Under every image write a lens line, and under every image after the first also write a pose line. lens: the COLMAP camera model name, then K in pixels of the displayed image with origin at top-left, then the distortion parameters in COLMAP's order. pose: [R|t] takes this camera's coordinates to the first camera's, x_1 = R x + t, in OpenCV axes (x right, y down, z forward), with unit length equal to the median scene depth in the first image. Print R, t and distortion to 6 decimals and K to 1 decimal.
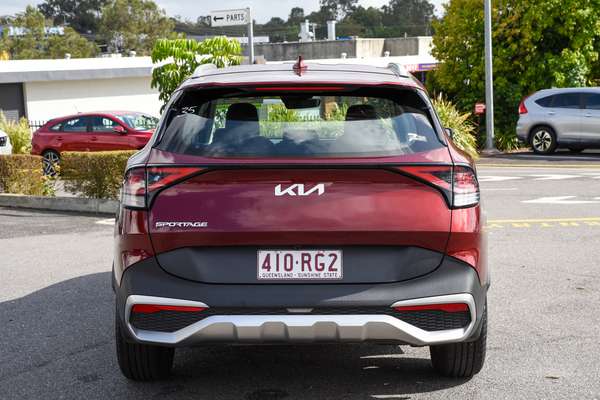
lens RADIAL K [[979.4, 0, 301.5], [0, 979.4, 199.9], [0, 0, 1]] dist [-0.072617, 0.000000]
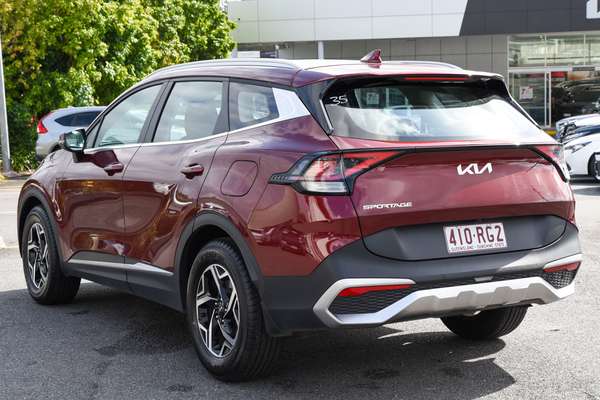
lens RADIAL K [[979.4, 0, 301.2], [0, 979.4, 200.3], [0, 0, 1]] dist [-0.072617, 0.000000]
pose [[0.884506, -0.050042, 0.463837, -0.678861], [0.058883, 0.998254, -0.004587, 0.018221], [-0.462798, 0.031370, 0.885909, 0.122540]]
